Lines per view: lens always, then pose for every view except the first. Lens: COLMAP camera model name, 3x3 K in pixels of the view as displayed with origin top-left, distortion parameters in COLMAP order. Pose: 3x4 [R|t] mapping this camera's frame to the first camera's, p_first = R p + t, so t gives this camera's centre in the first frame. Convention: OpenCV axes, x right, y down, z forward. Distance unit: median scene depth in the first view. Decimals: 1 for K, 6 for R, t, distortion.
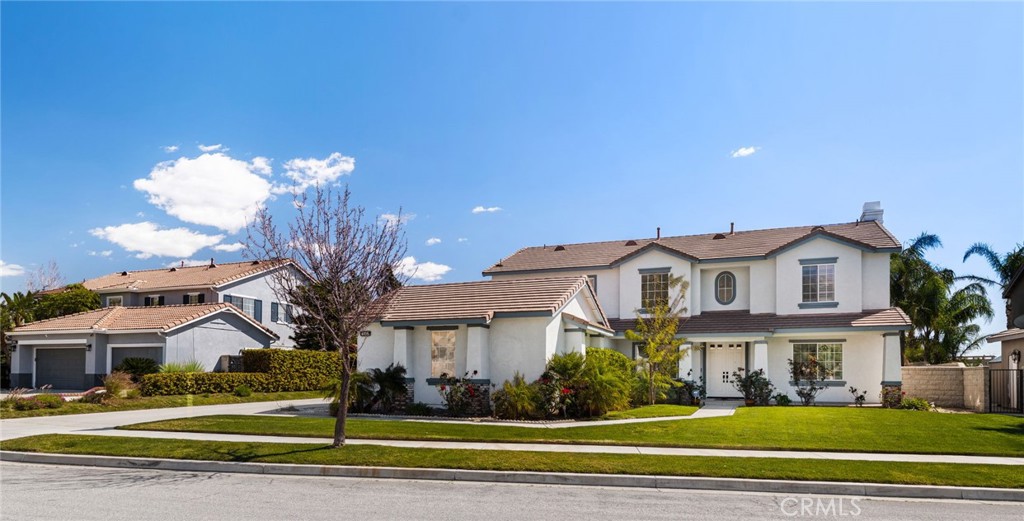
lens RADIAL K [[602.0, 0, 514.9], [0, 602.0, 366.1], [0, 0, 1]] dist [-0.002081, 0.002534]
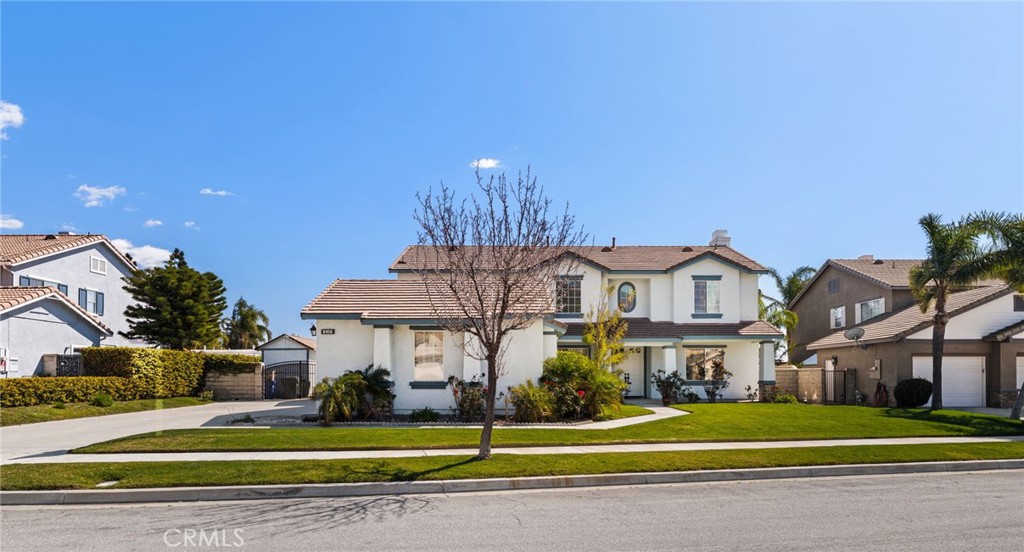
lens RADIAL K [[602.1, 0, 511.0], [0, 602.1, 367.6], [0, 0, 1]] dist [0.002095, 0.001262]
pose [[0.926613, 0.000257, 0.376016, -0.279428], [-0.000095, 1.000000, -0.000449, -0.000709], [-0.376017, 0.000380, 0.926613, 0.065925]]
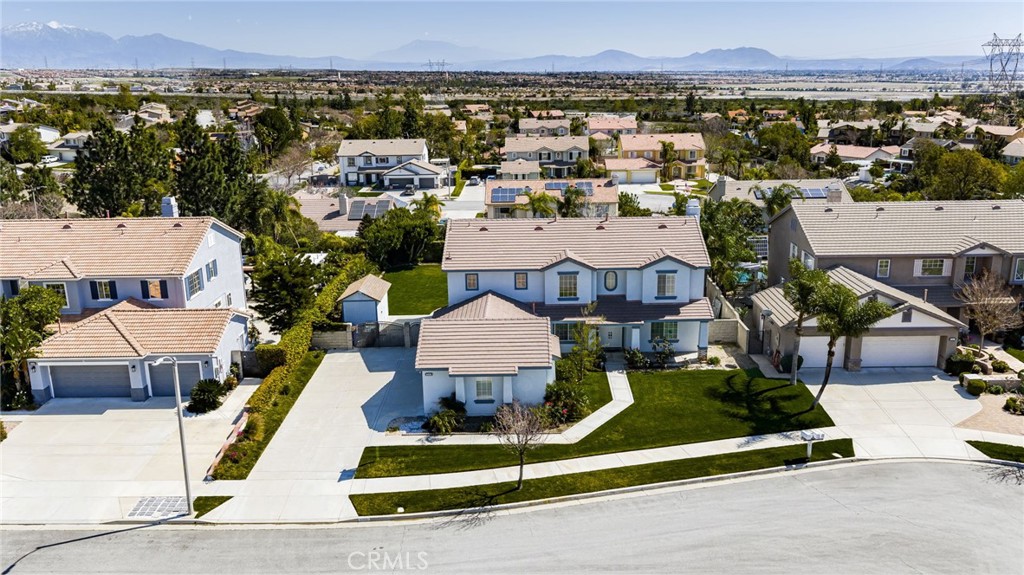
lens RADIAL K [[830.3, 0, 518.3], [0, 830.3, 286.7], [0, 0, 1]] dist [0.014700, -0.018476]
pose [[0.930003, -0.111891, 0.350107, -0.658098], [0.014120, 0.962710, 0.270167, -0.743597], [-0.367281, -0.246312, 0.896903, -0.875753]]
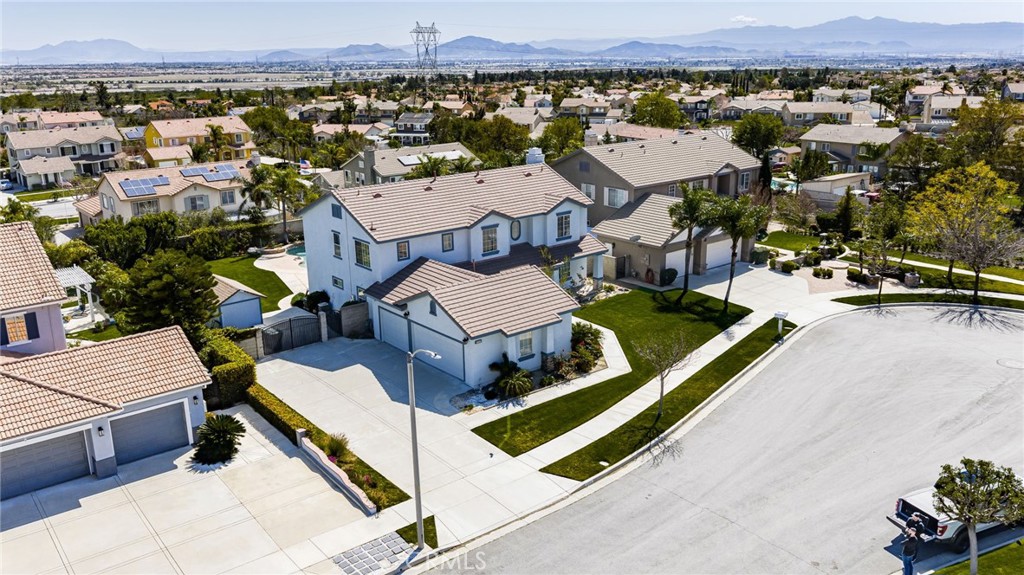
lens RADIAL K [[830.3, 0, 514.8], [0, 830.3, 284.3], [0, 0, 1]] dist [0.014700, -0.018476]
pose [[0.490143, -0.252540, 0.834256, -1.585155], [0.008611, 0.958465, 0.285080, -0.652461], [-0.871599, -0.132547, 0.471960, -0.025869]]
